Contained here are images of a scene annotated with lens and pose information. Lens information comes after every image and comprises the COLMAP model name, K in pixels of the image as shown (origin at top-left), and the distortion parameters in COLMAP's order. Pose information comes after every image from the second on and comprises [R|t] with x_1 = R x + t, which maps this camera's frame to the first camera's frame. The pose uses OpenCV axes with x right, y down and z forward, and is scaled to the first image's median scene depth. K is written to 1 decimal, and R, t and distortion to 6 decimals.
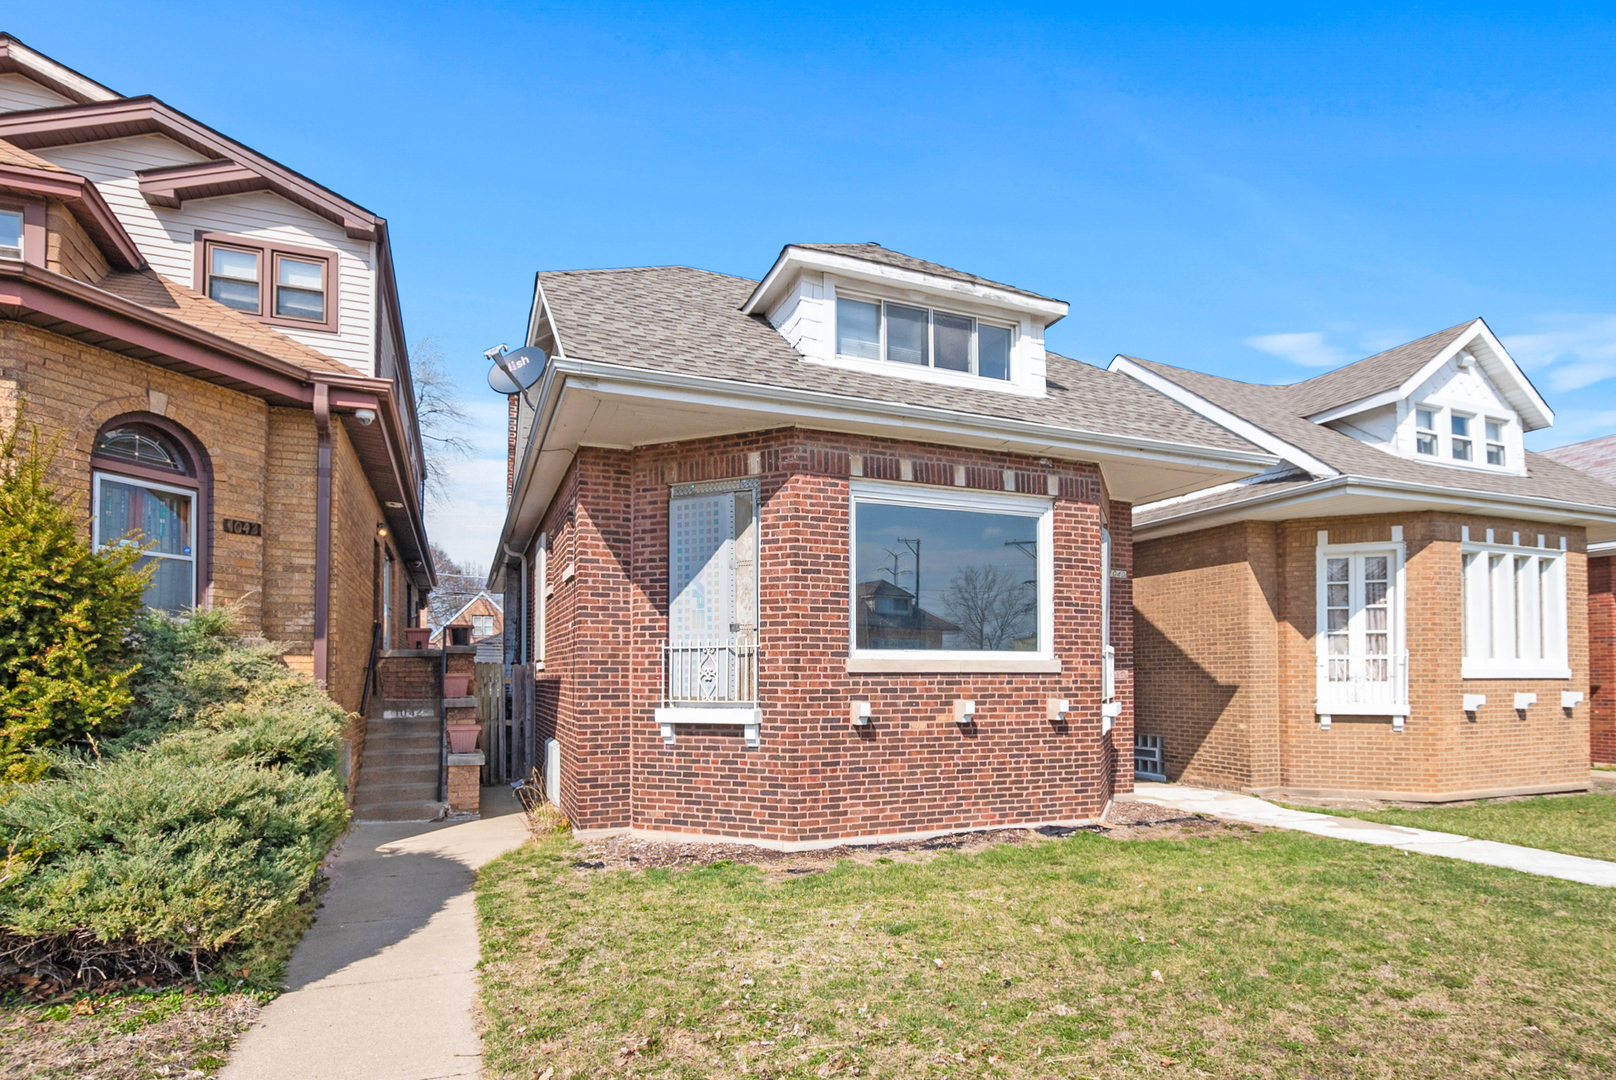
lens RADIAL K [[835.3, 0, 799.9], [0, 835.3, 666.1], [0, 0, 1]] dist [0.000765, 0.000522]
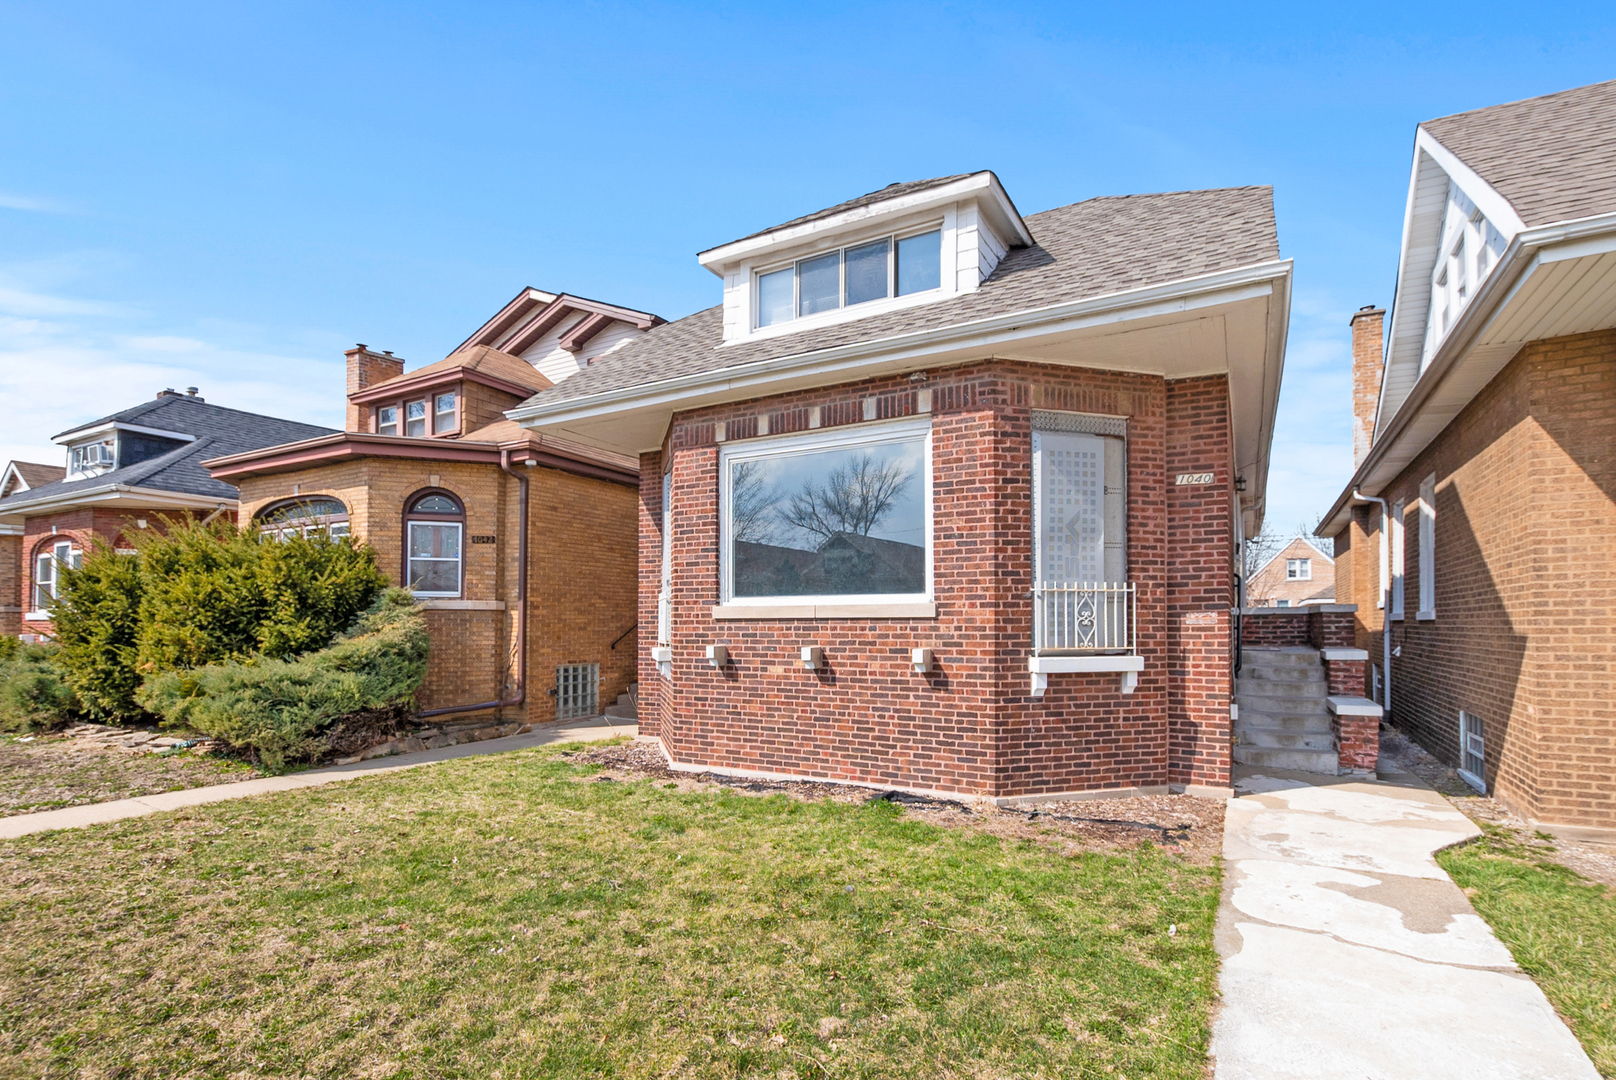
lens RADIAL K [[770.3, 0, 833.8], [0, 770.3, 611.9], [0, 0, 1]] dist [0.003433, 0.000327]
pose [[0.635977, -0.011304, -0.771625, 0.912737], [0.011264, 0.999922, -0.005365, 0.005605], [0.771626, -0.005279, 0.636055, 0.445744]]
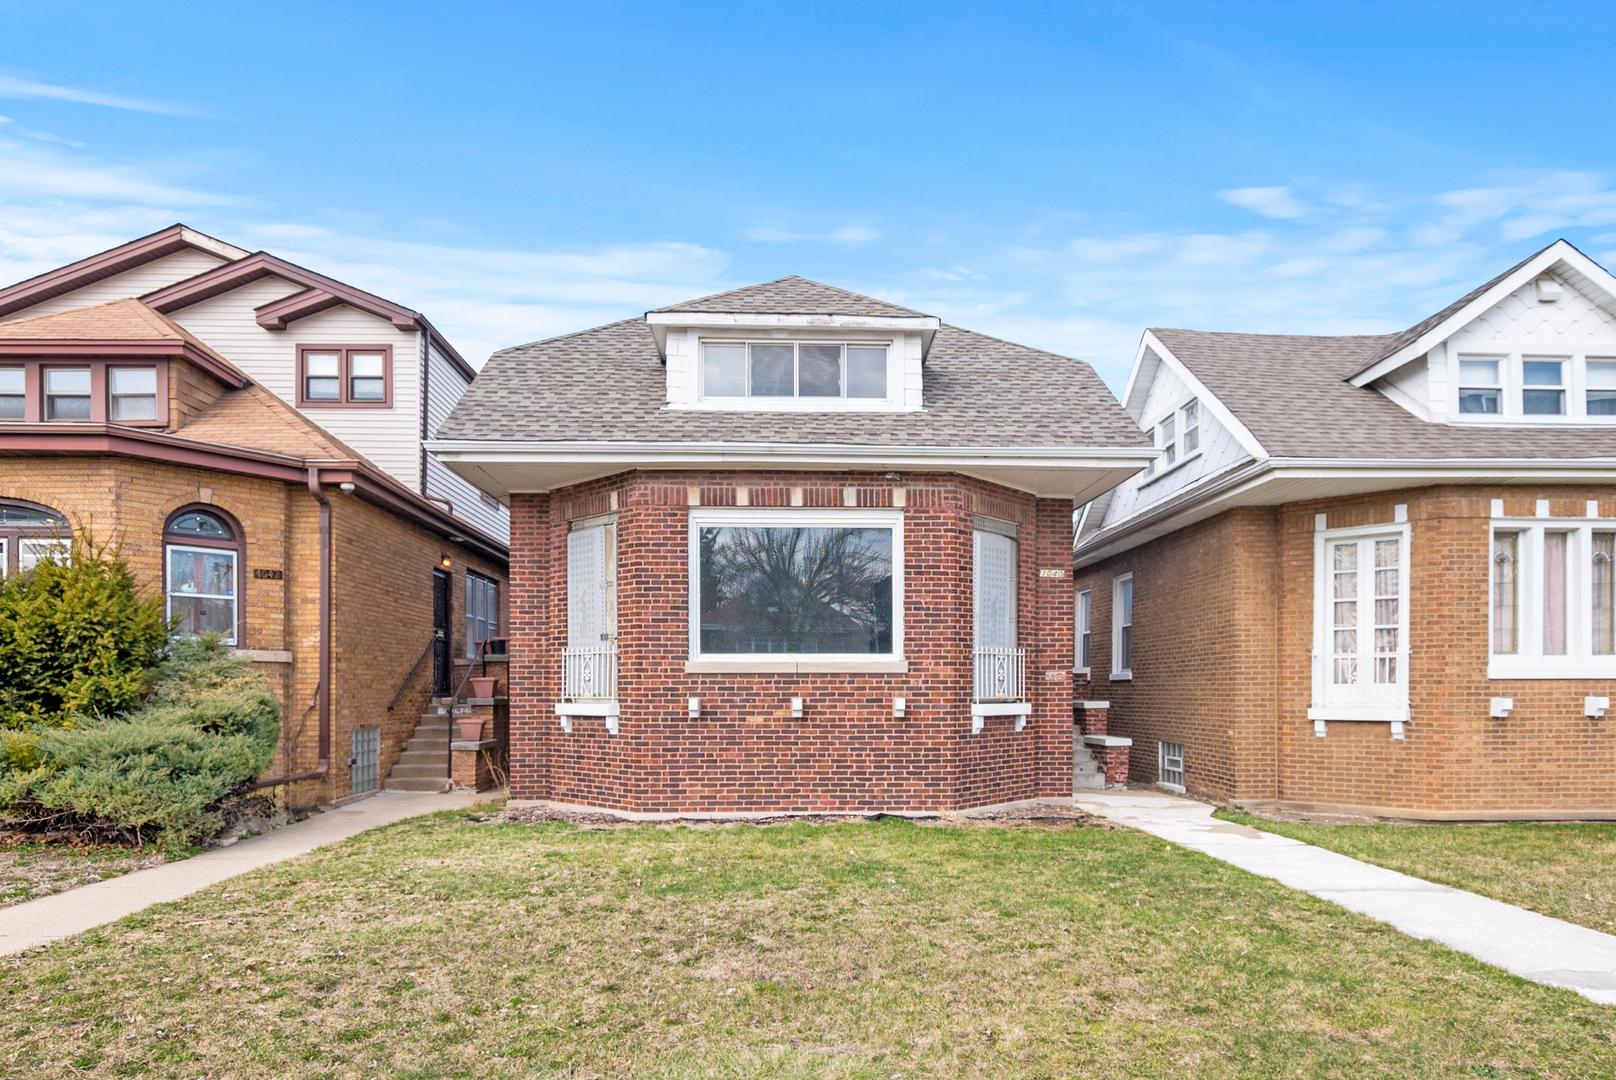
lens RADIAL K [[980.4, 0, 814.4], [0, 980.4, 702.4], [0, 0, 1]] dist [0.001282, 0.000727]
pose [[0.942572, 0.004056, -0.333979, 0.660768], [0.004578, 0.999675, 0.025062, 0.014256], [0.333972, -0.025151, 0.942247, -0.237620]]
